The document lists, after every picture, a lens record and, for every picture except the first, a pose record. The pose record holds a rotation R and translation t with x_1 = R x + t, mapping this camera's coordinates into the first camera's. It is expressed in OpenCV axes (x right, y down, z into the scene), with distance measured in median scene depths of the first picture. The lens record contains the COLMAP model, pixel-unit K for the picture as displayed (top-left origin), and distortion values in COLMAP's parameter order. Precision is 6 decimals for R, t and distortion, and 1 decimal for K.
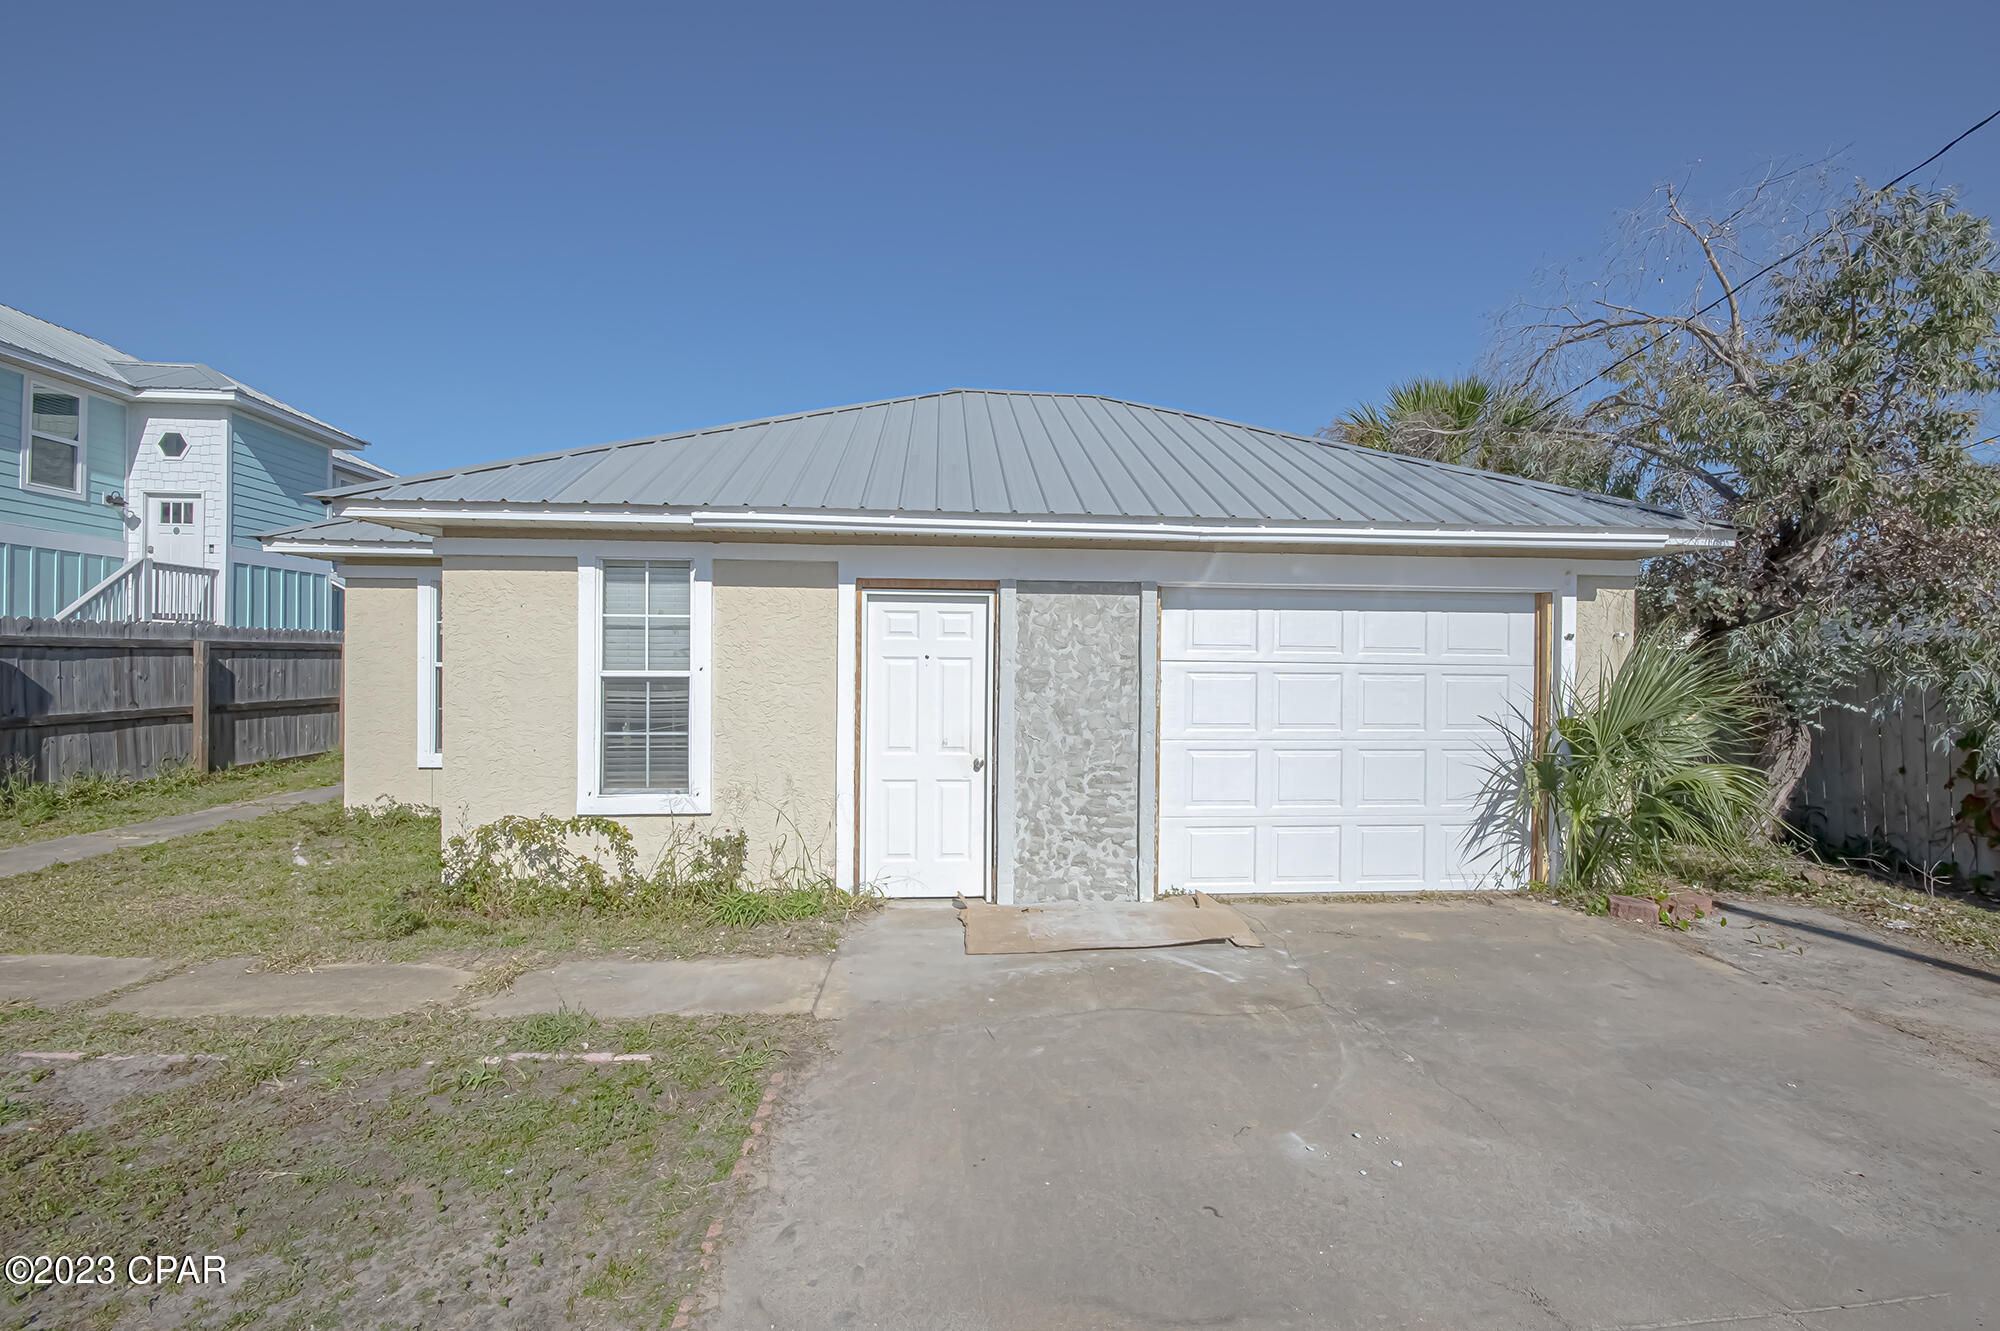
lens RADIAL K [[876.0, 0, 1020.5], [0, 876.0, 666.0], [0, 0, 1]] dist [0.002341, -0.007583]
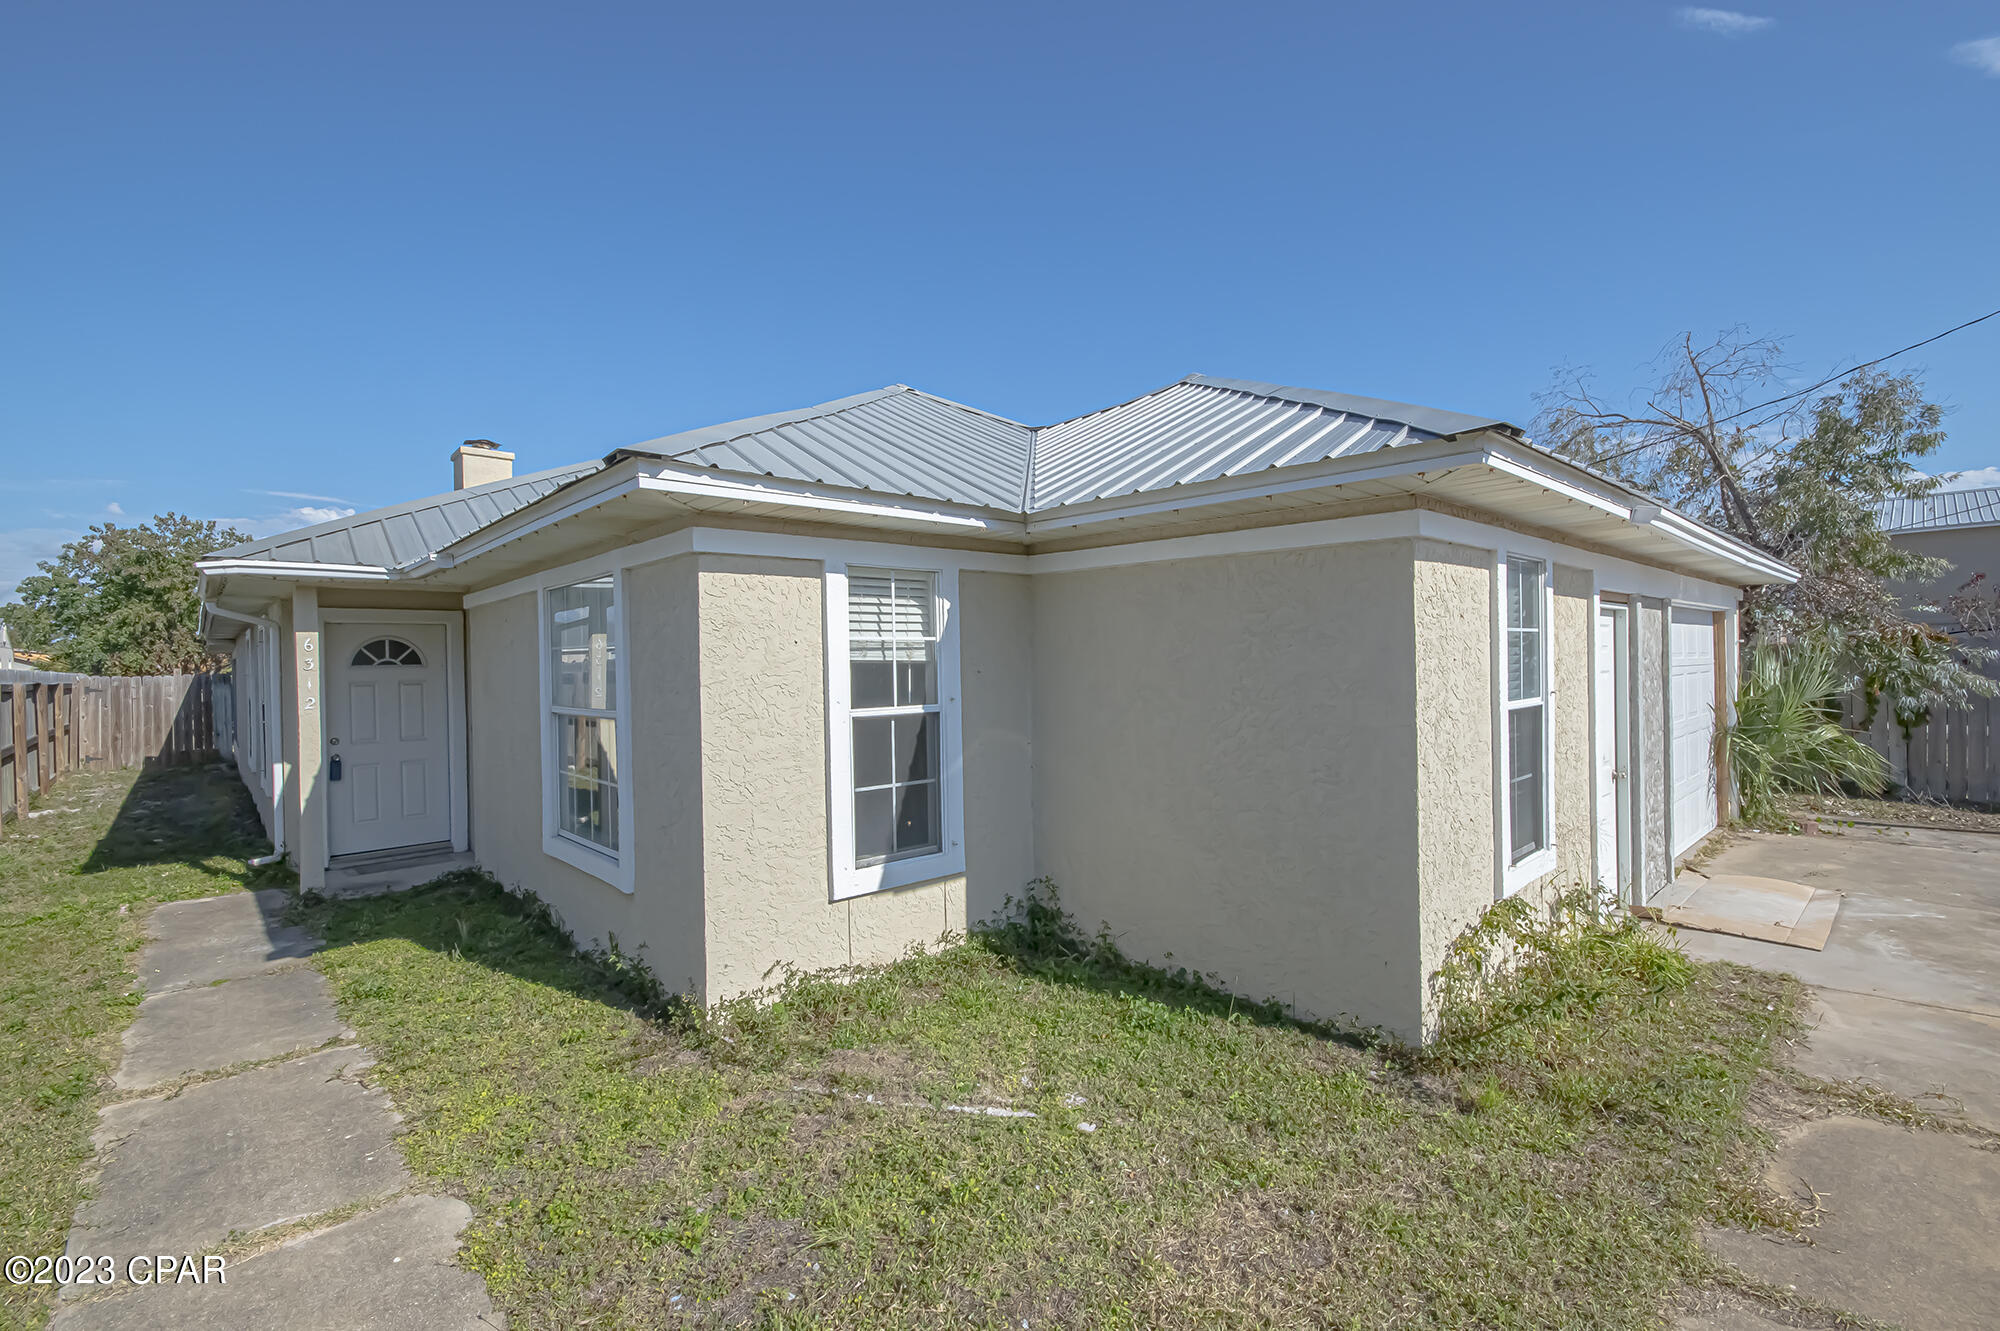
lens RADIAL K [[876.0, 0, 1000.3], [0, 876.0, 669.5], [0, 0, 1]] dist [0.002341, -0.007583]
pose [[0.789655, -0.029637, 0.612835, -1.254449], [0.033587, 0.999423, 0.005054, -0.039831], [-0.612631, 0.016592, 0.790195, 0.657385]]
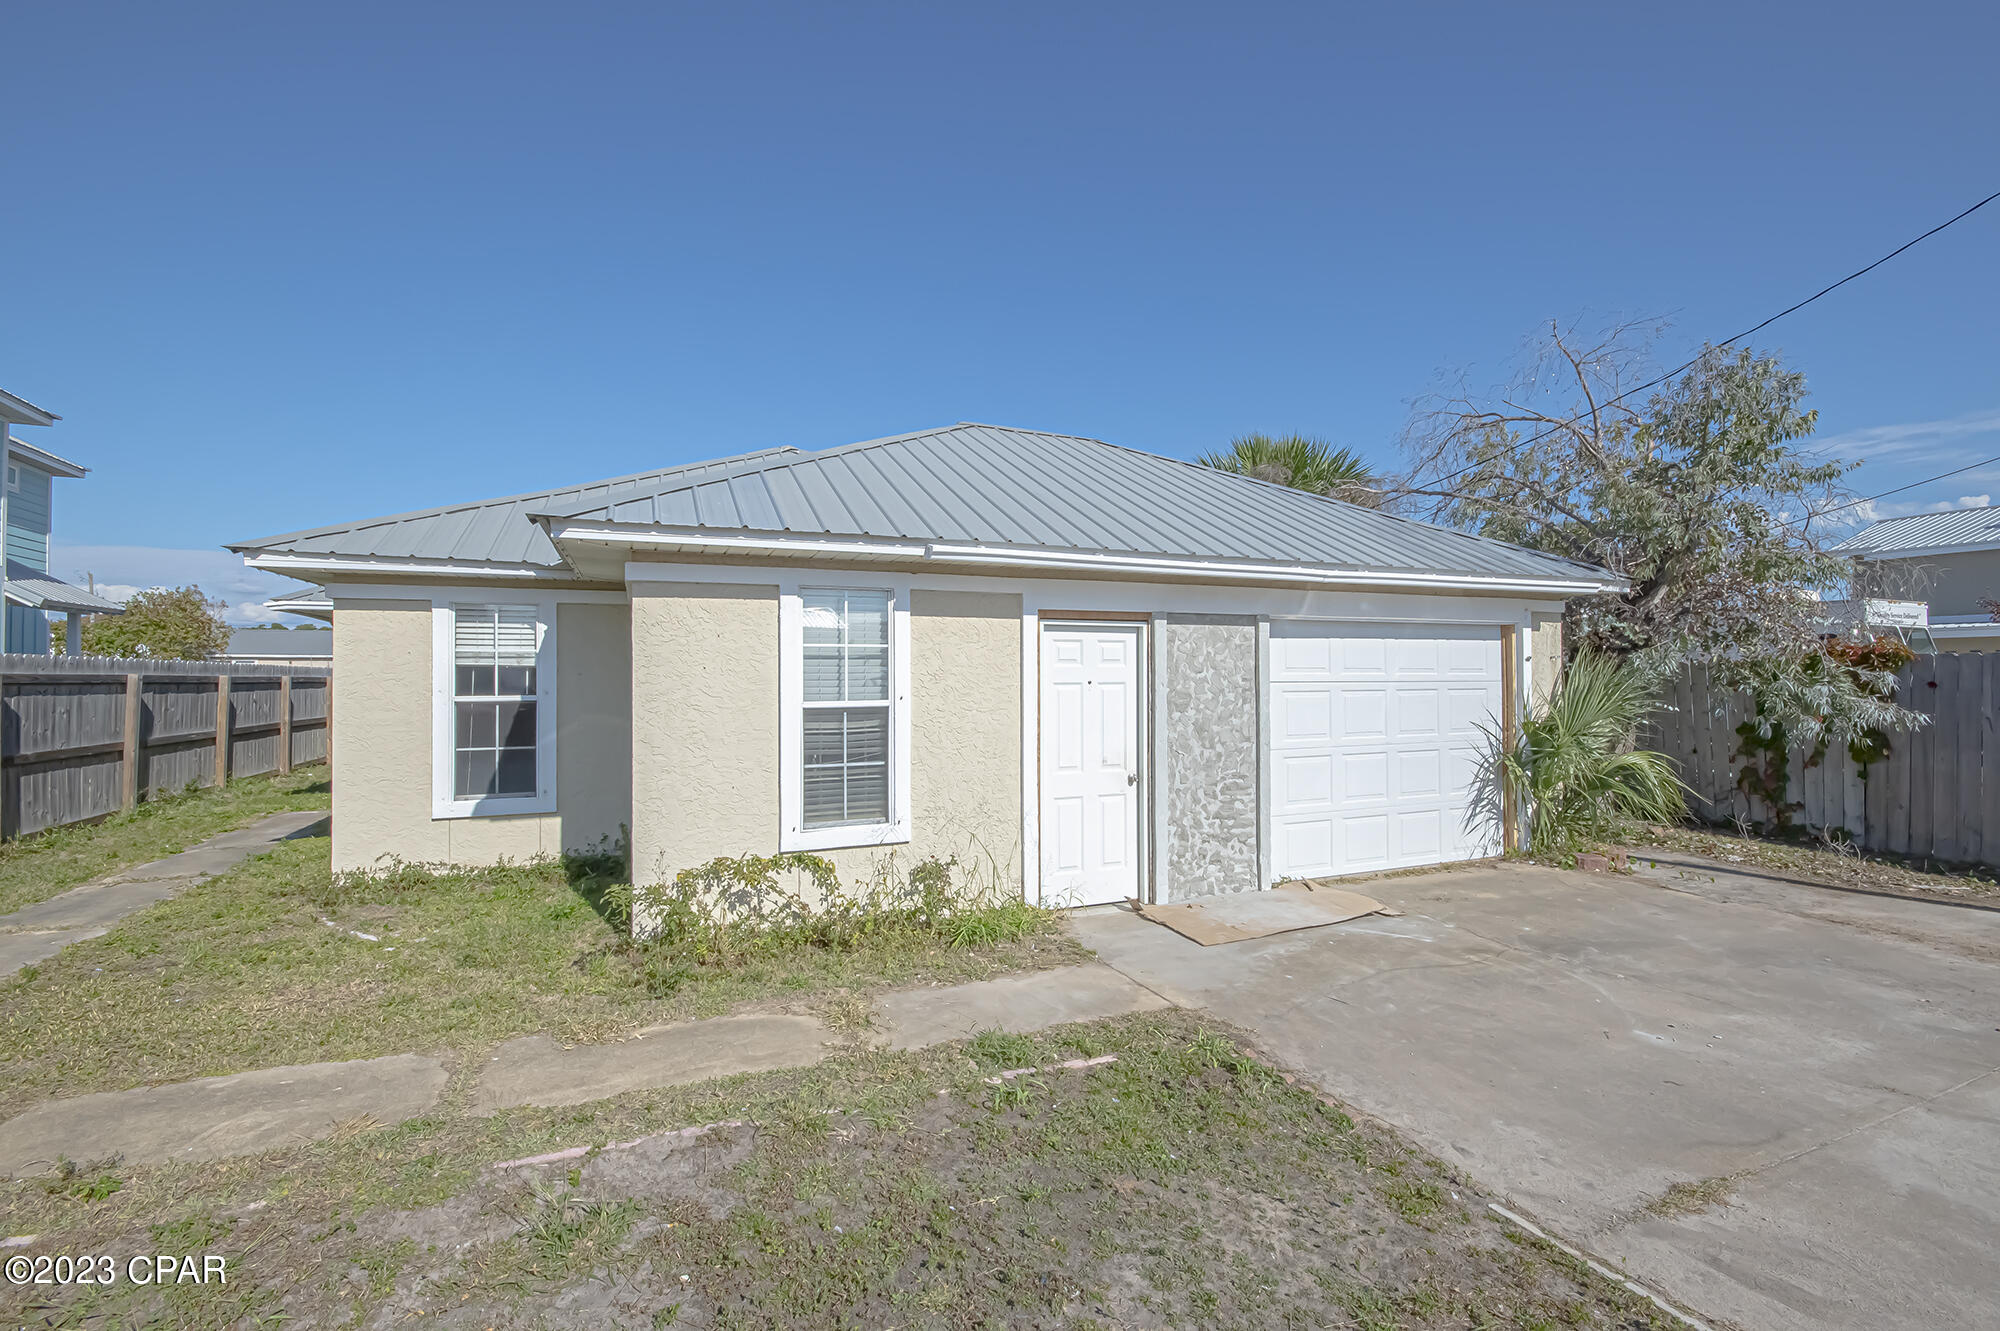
lens RADIAL K [[876.0, 0, 1009.1], [0, 876.0, 669.7], [0, 0, 1]] dist [0.002341, -0.007583]
pose [[0.950231, -0.011688, 0.311328, -0.552641], [0.016456, 0.999784, -0.012692, -0.014130], [-0.311113, 0.017184, 0.950218, 0.000062]]
